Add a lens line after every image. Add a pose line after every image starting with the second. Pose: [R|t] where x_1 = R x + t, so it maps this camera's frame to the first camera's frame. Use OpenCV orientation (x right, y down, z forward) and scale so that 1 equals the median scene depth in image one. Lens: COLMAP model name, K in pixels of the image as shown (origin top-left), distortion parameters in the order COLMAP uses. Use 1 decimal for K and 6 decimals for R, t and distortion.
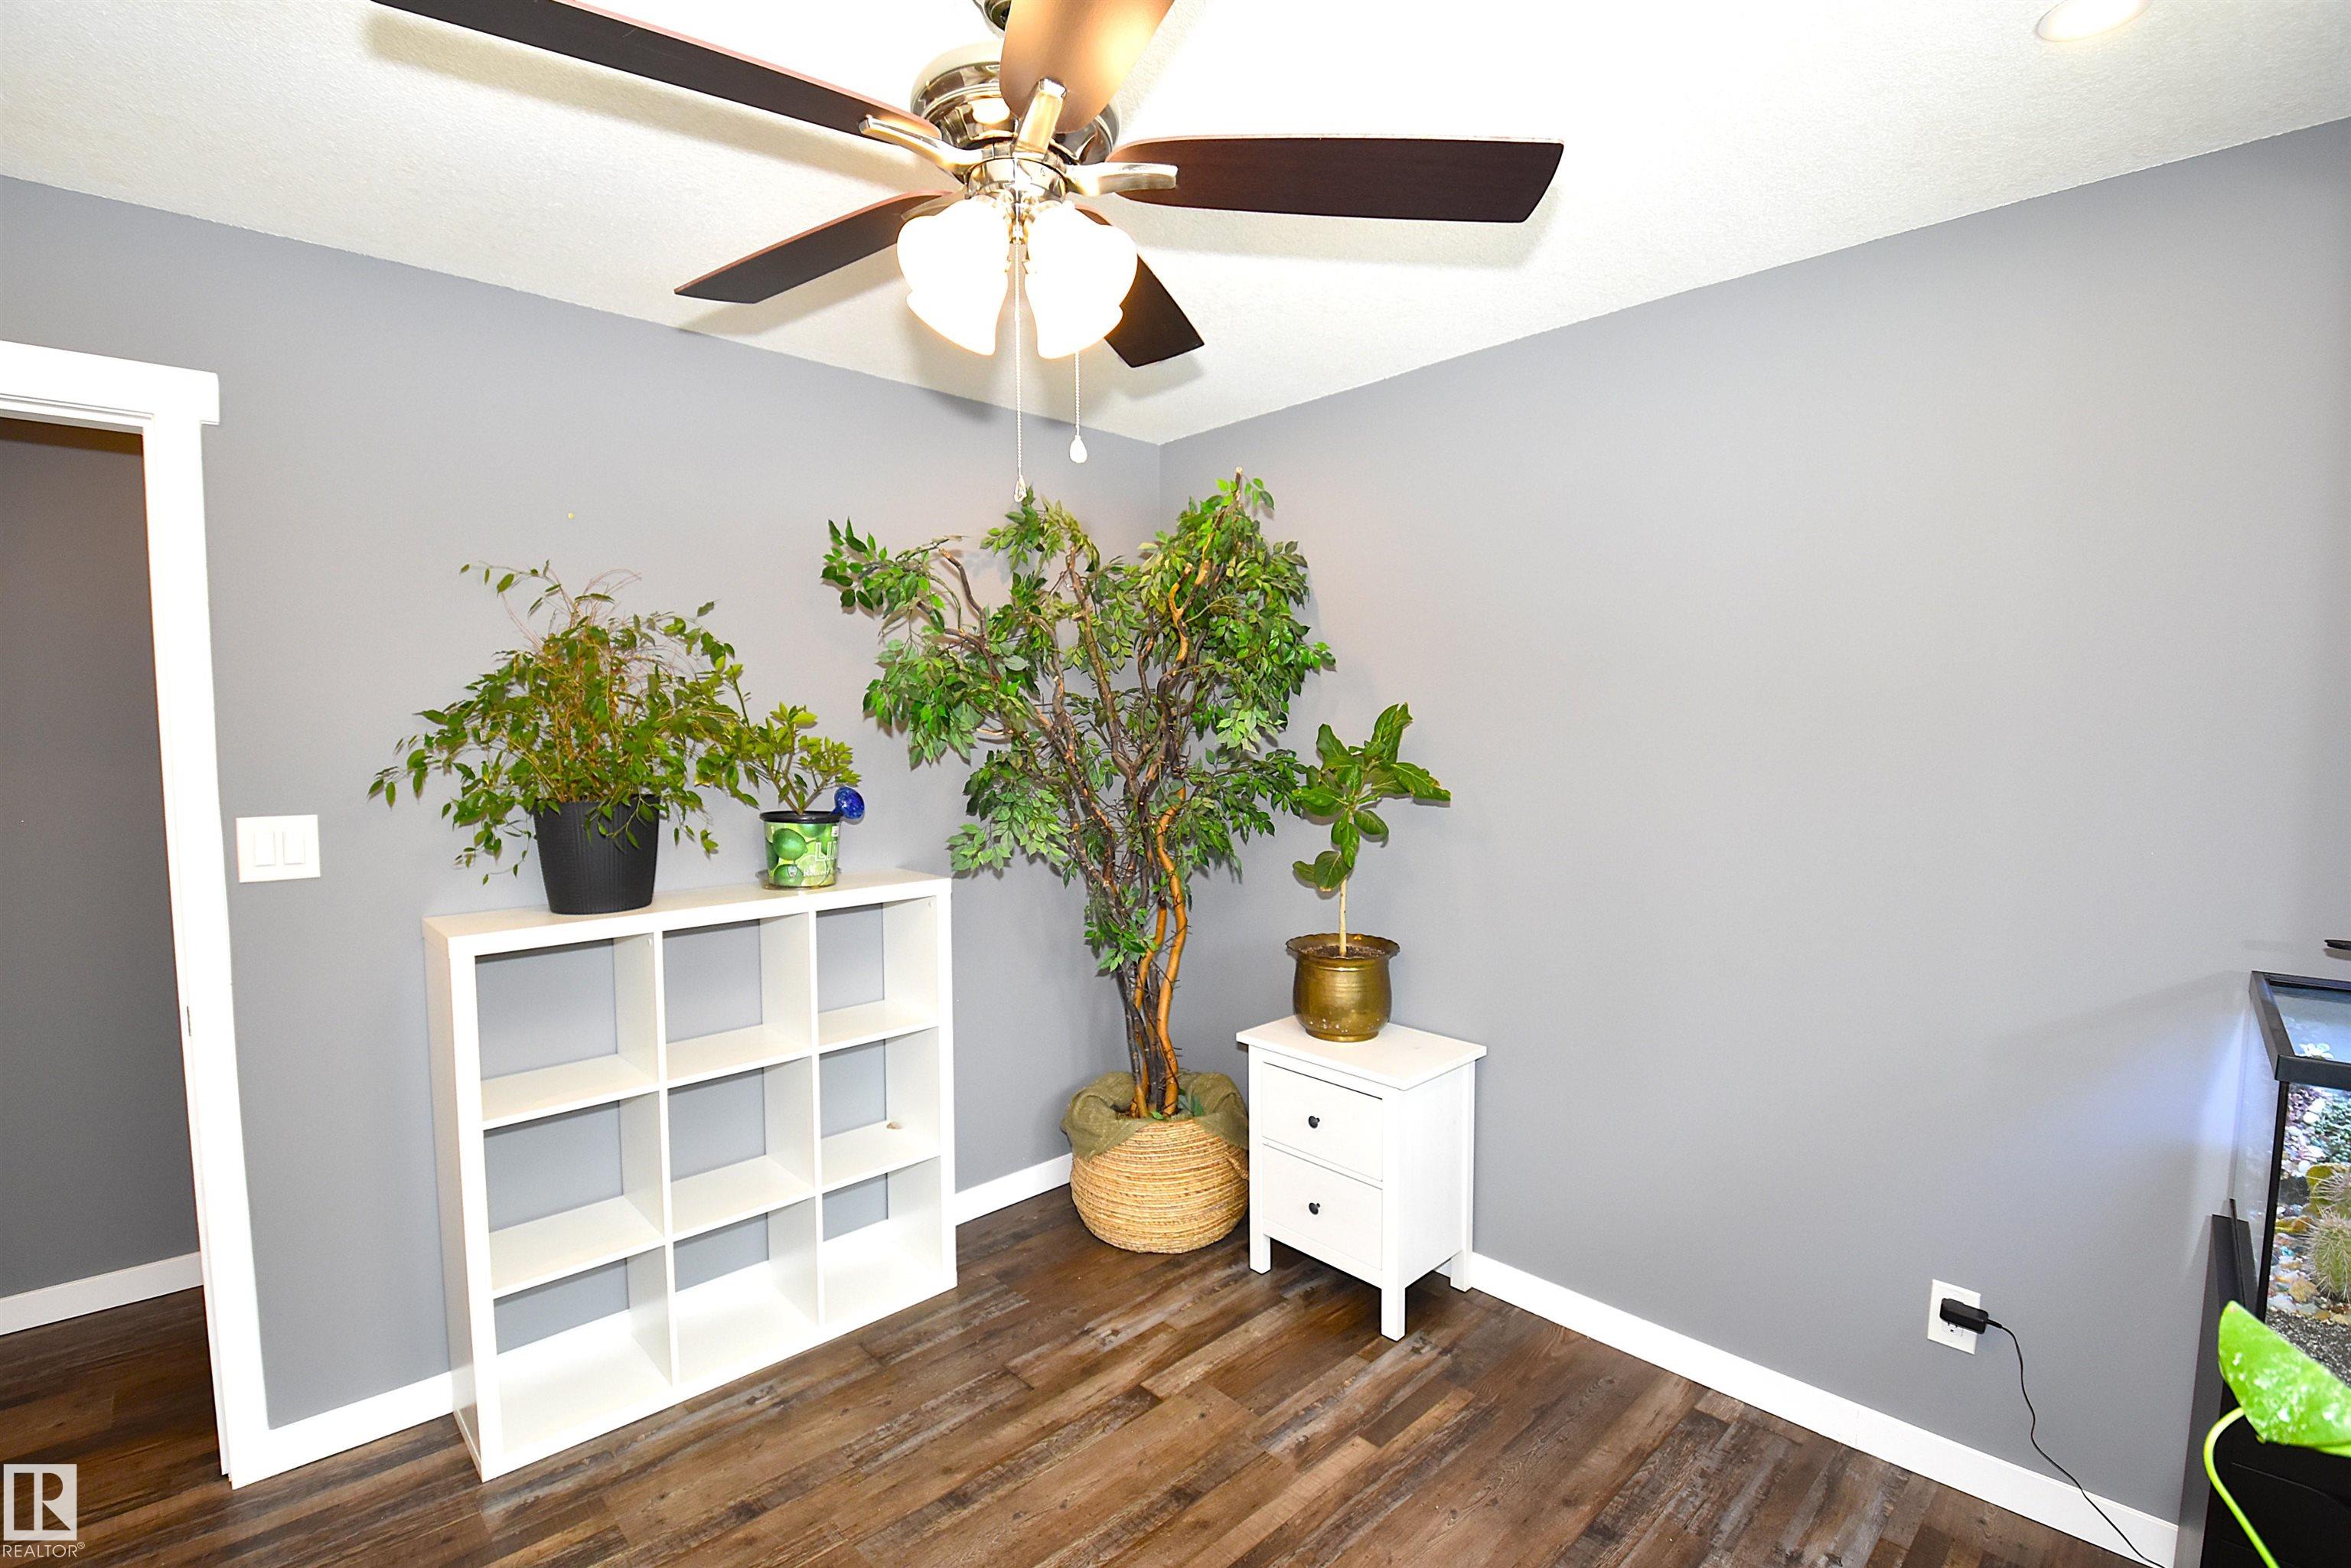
lens RADIAL K [[1055.6, 0, 1159.6], [0, 1055.6, 784.2], [0, 0, 1]] dist [0.005486, -0.014337]
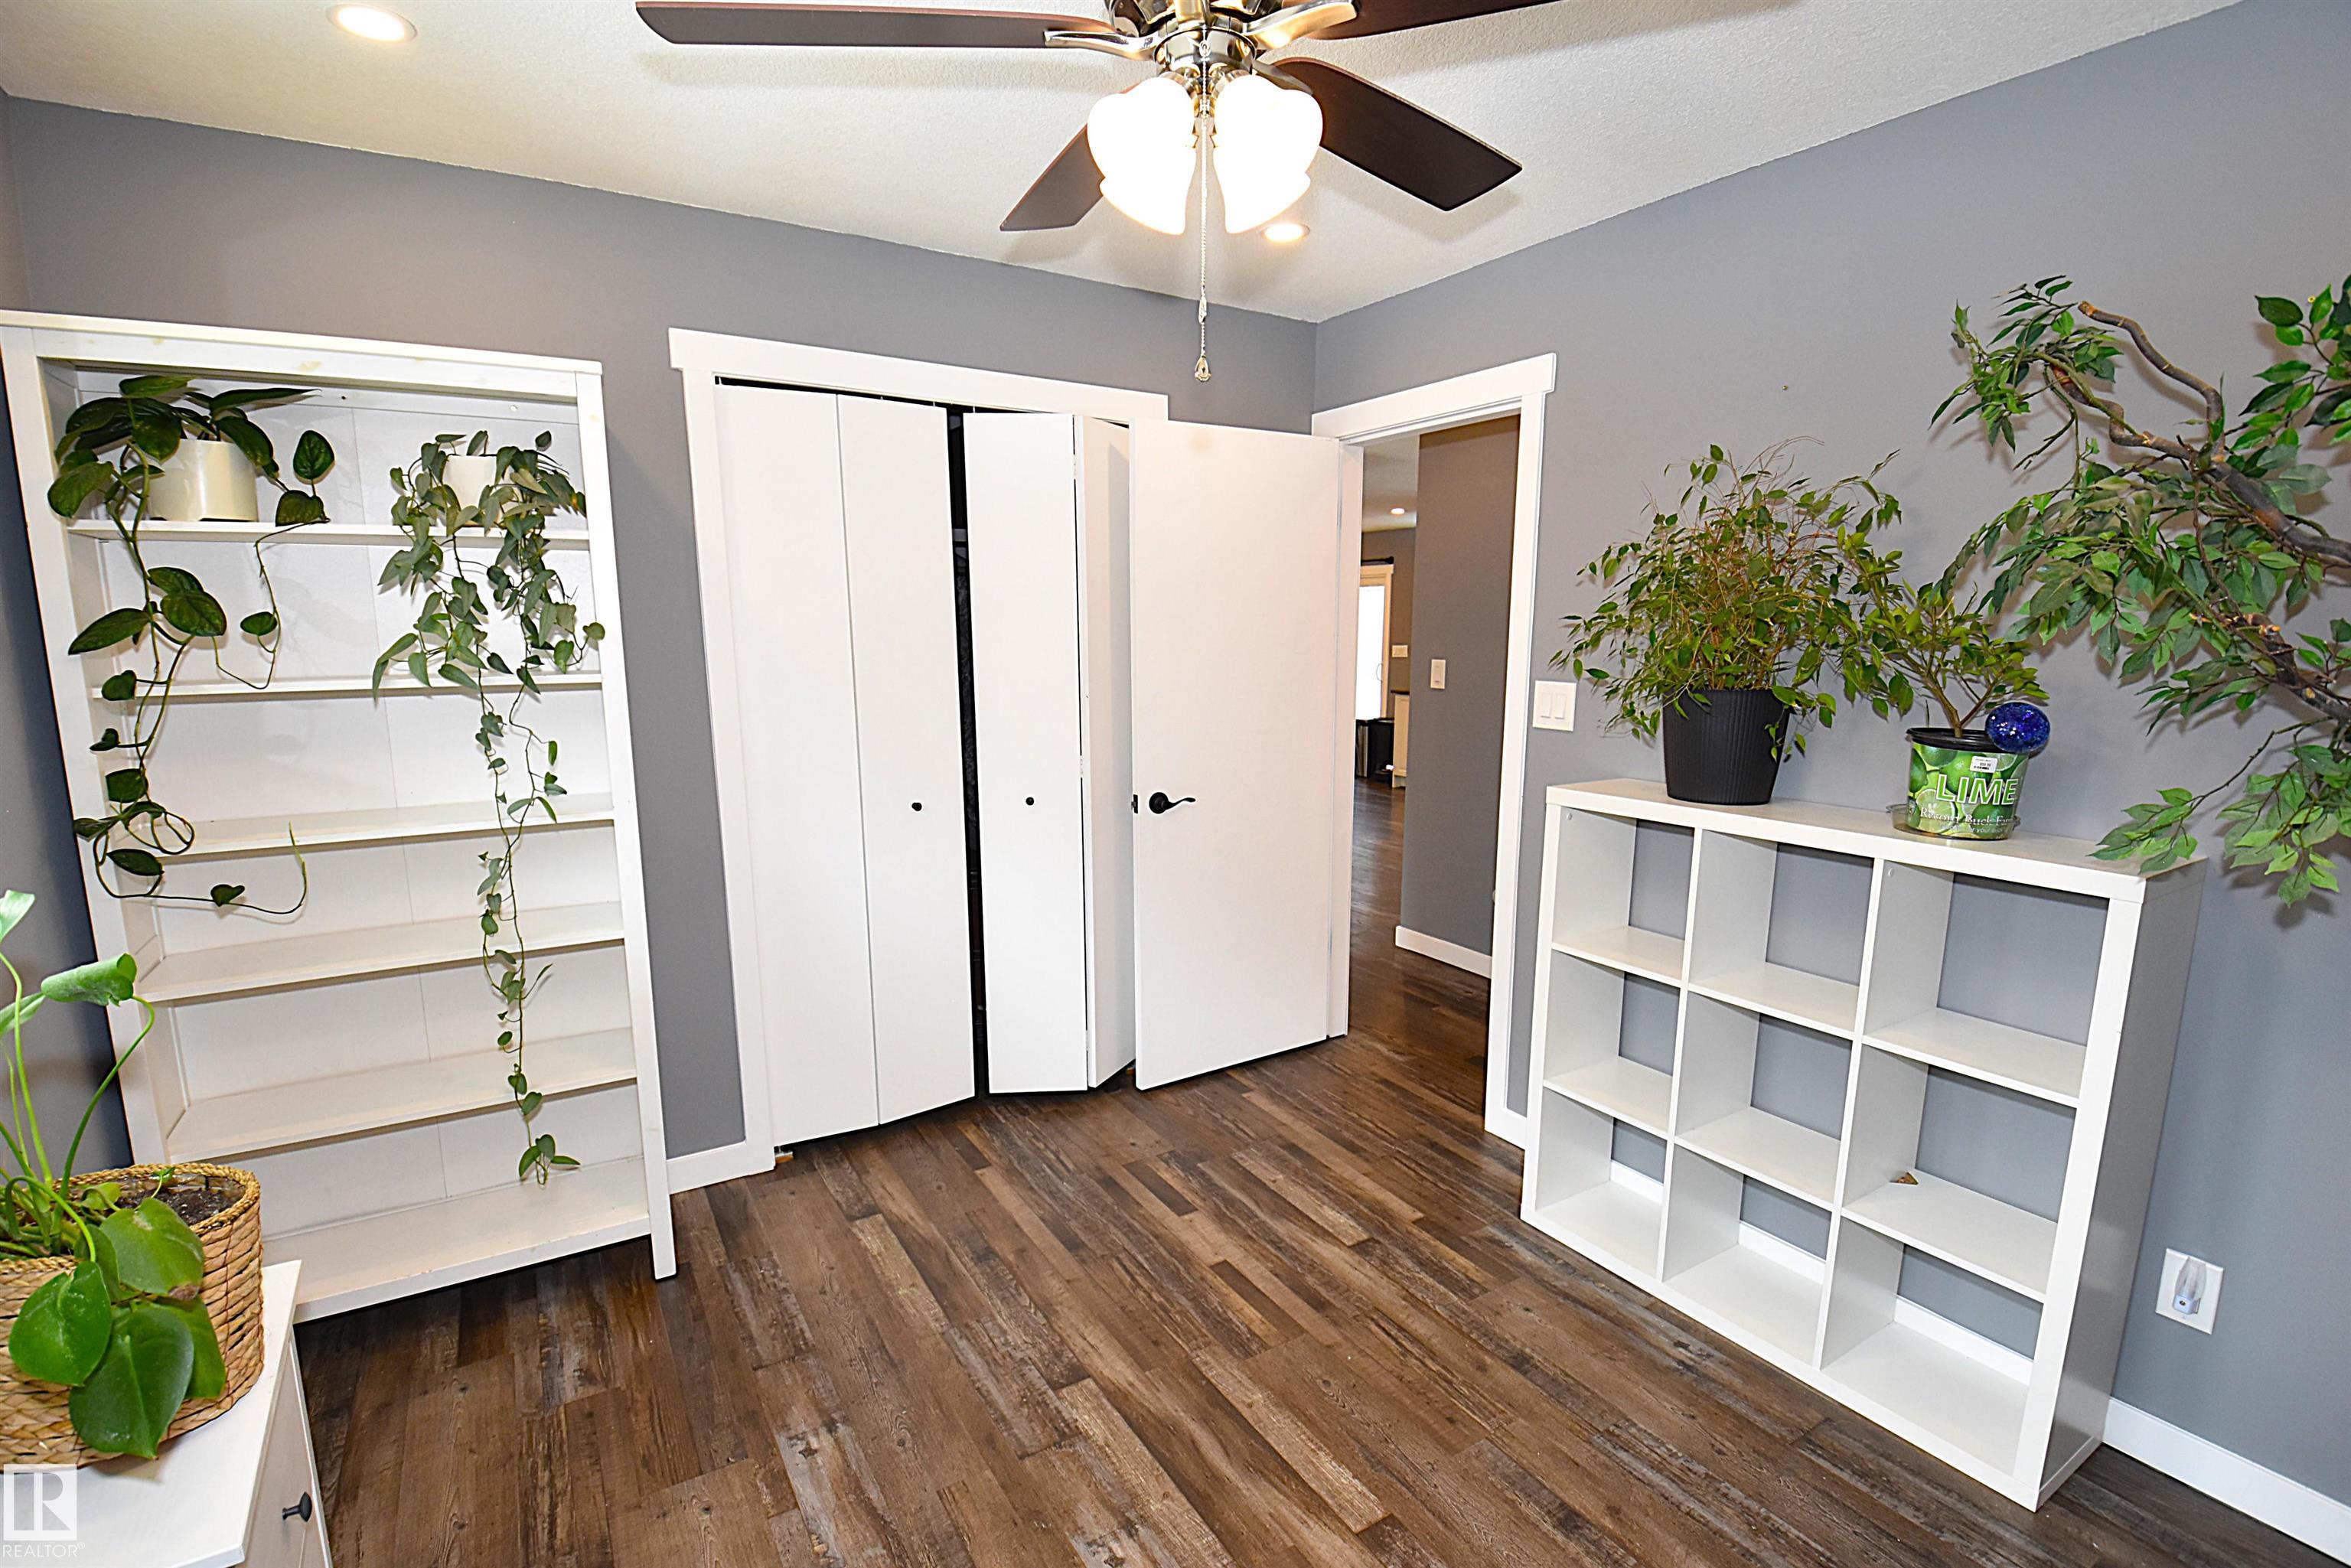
lens RADIAL K [[1055.6, 0, 1160.4], [0, 1055.6, 801.7], [0, 0, 1]] dist [0.005486, -0.014337]
pose [[-0.190358, 0.160456, -0.968513, 0.536237], [-0.057925, 0.982998, 0.174241, -0.023238], [0.980004, 0.089269, -0.177827, 0.684830]]
